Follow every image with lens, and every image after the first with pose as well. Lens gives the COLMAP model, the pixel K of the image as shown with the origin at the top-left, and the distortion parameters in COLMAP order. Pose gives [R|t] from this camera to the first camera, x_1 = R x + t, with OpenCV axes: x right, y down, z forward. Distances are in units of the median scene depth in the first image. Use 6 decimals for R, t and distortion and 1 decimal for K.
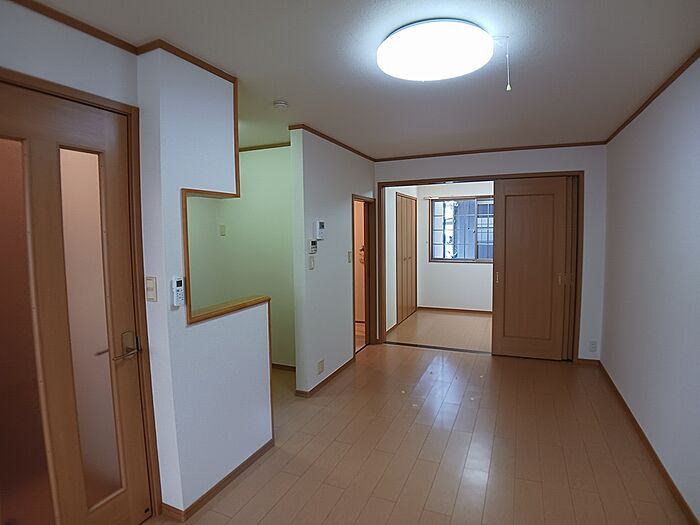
lens RADIAL K [[390.8, 0, 349.6], [0, 390.8, 261.8], [0, 0, 1]] dist [-0.083469, 0.006189]
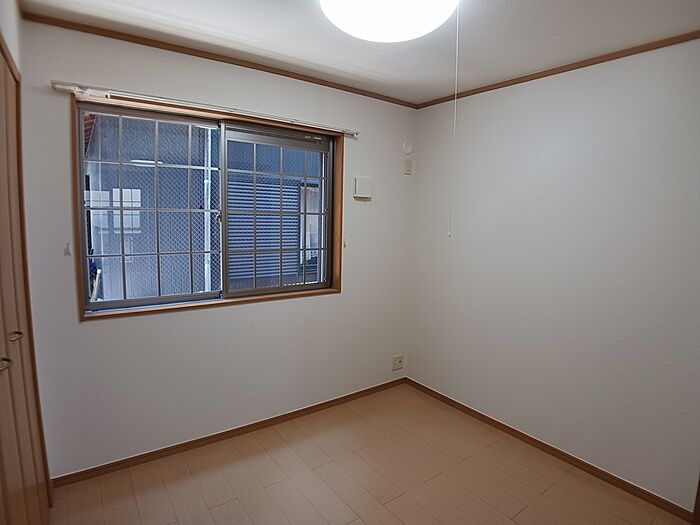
lens RADIAL K [[390.8, 0, 349.1], [0, 390.8, 260.6], [0, 0, 1]] dist [-0.083469, 0.006189]
pose [[0.511857, -0.079557, 0.855379, 0.075765], [0.033668, 0.996795, 0.072563, -0.056939], [-0.858411, -0.008343, 0.512895, 0.690285]]
